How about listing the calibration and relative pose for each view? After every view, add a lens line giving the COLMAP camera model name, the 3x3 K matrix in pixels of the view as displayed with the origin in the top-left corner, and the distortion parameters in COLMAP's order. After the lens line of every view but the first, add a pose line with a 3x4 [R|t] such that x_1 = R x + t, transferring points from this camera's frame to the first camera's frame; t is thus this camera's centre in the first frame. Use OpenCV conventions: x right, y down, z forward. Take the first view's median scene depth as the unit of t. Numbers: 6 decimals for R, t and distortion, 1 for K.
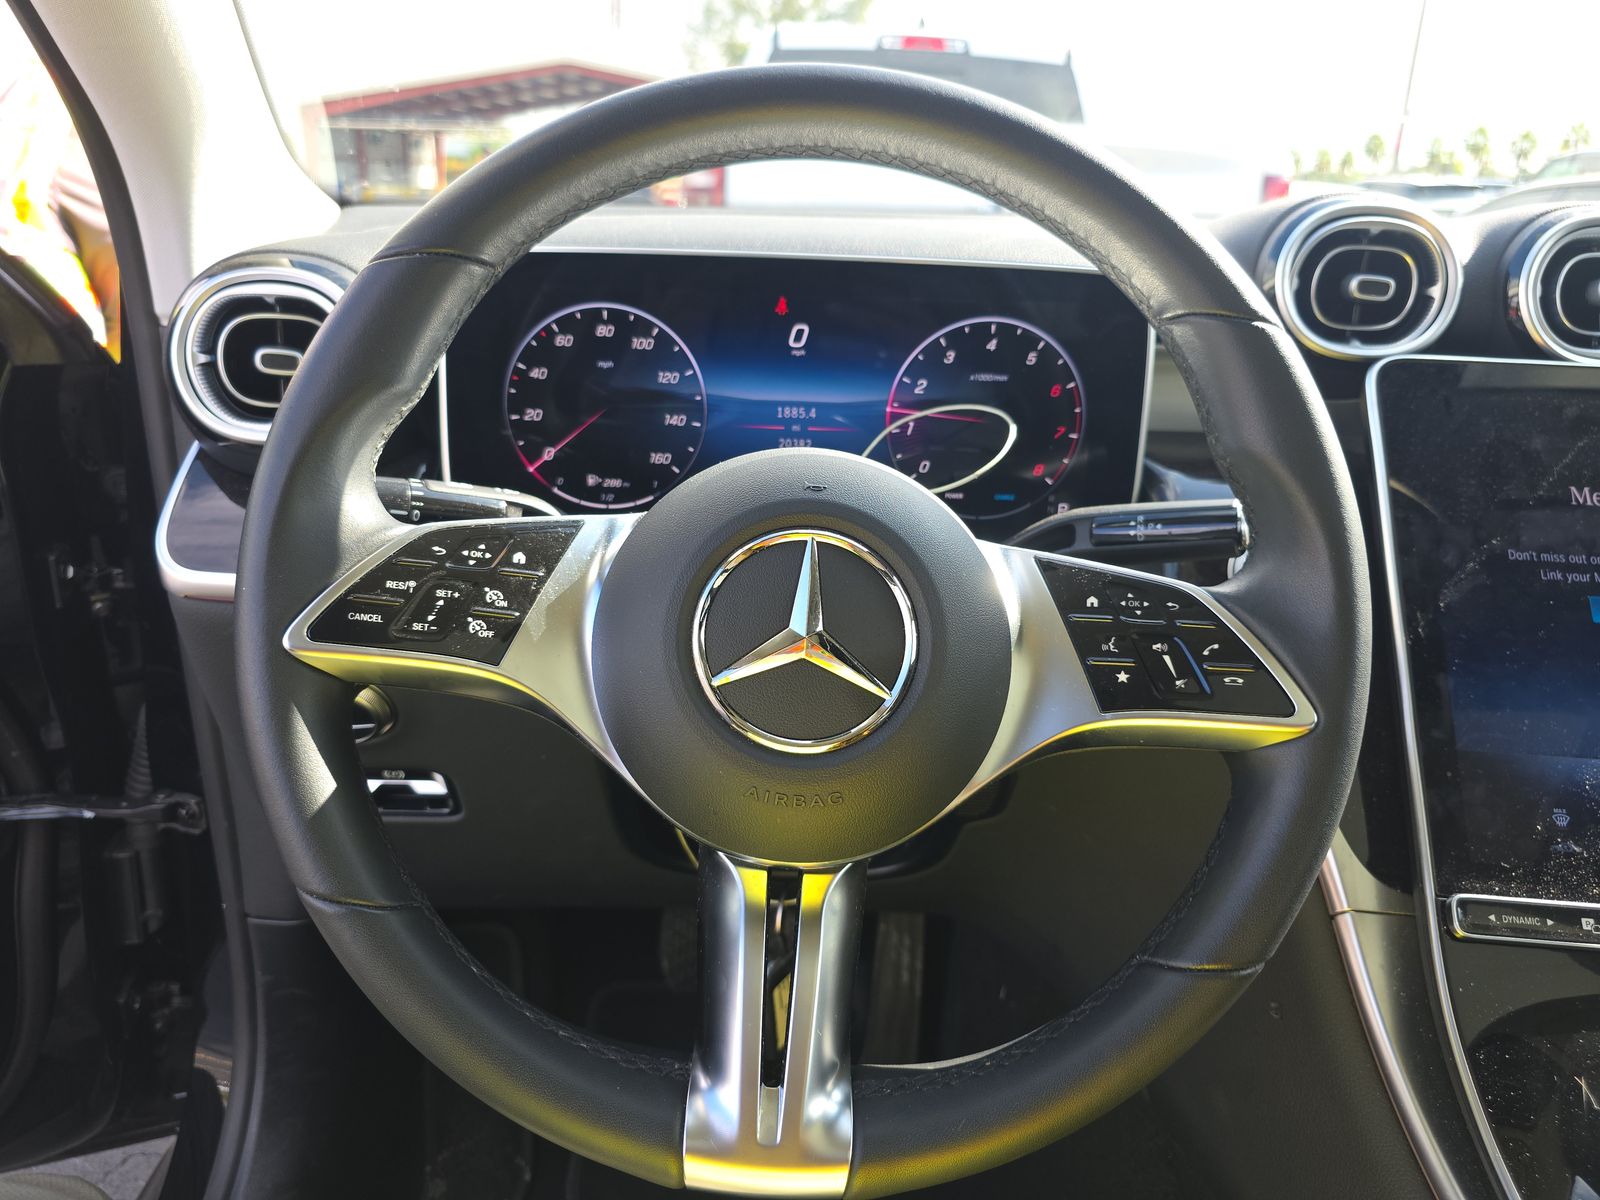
lens RADIAL K [[1118.1, 0, 800.0], [0, 1118.1, 600.0], [0, 0, 1]] dist [0.004175, -0.027474]
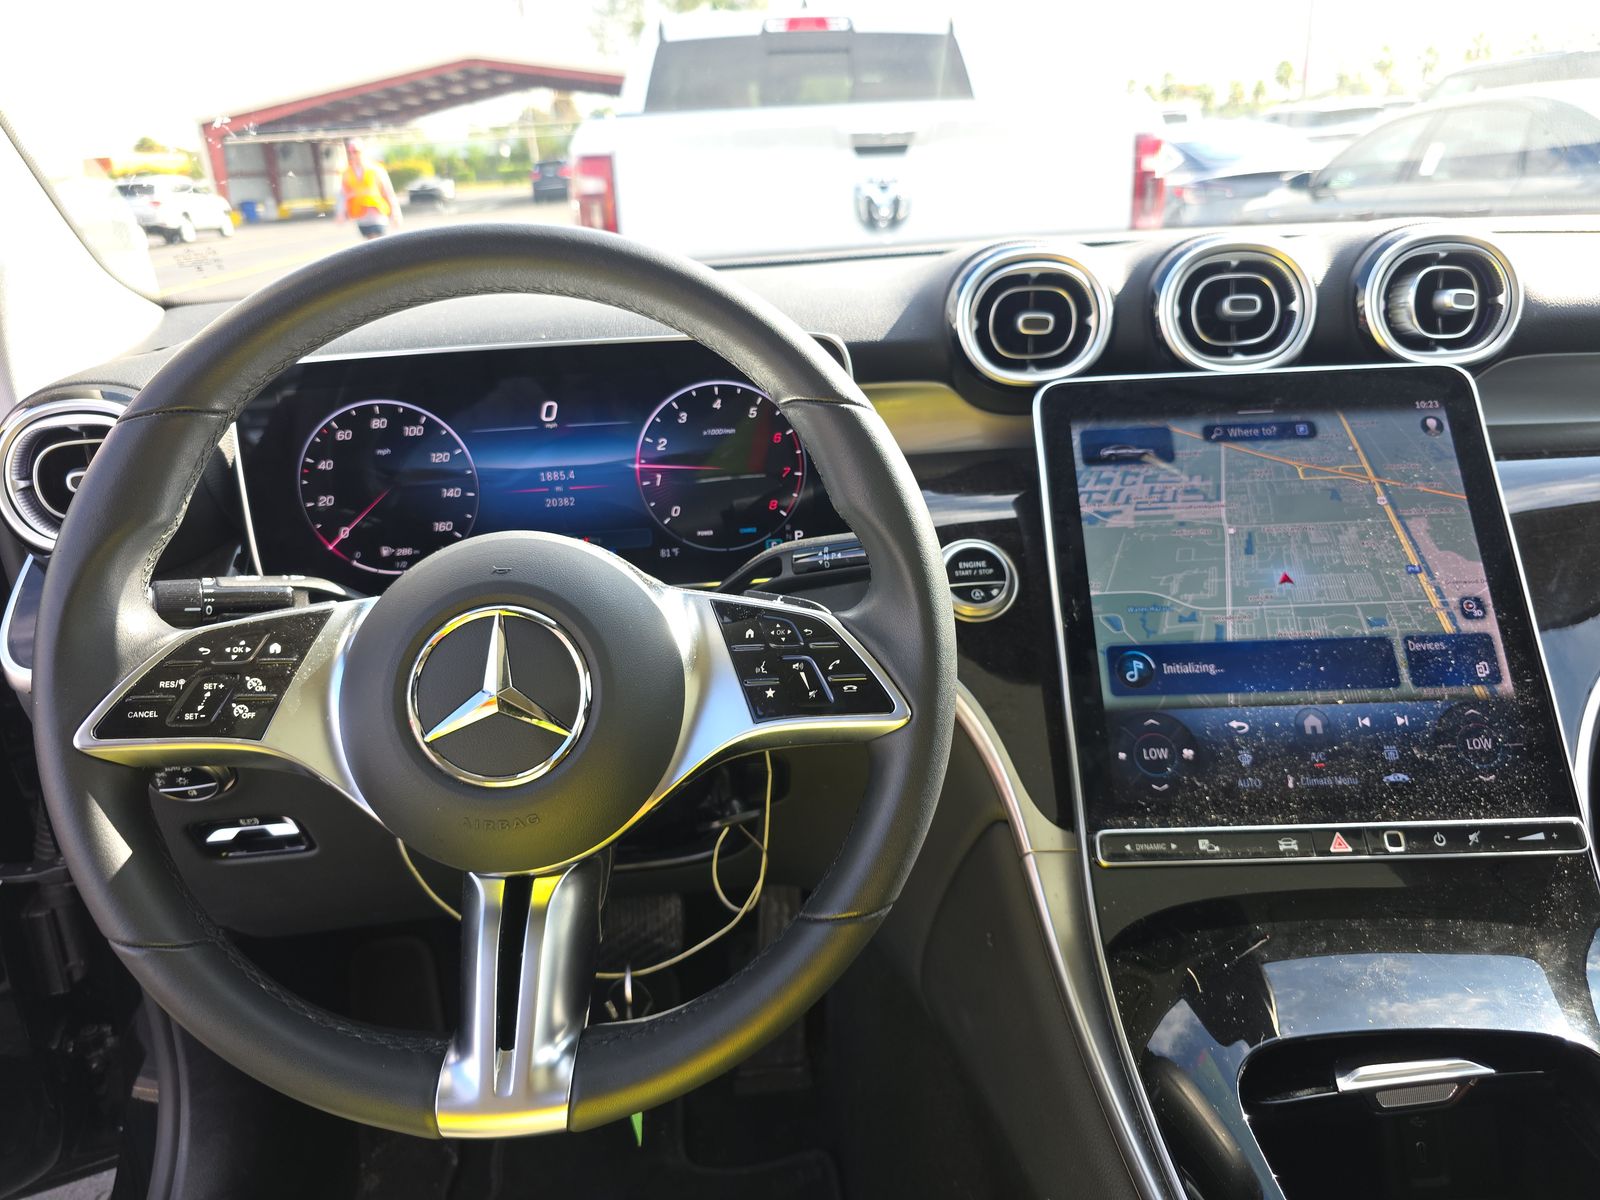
lens RADIAL K [[1096.2, 0, 800.0], [0, 1096.2, 600.0], [0, 0, 1]] dist [0.001121, -0.024214]
pose [[0.993607, -0.101919, 0.048548, 0.197088], [0.100961, 0.994651, 0.021802, -0.043461], [-0.050510, -0.016761, 0.998583, -0.163620]]
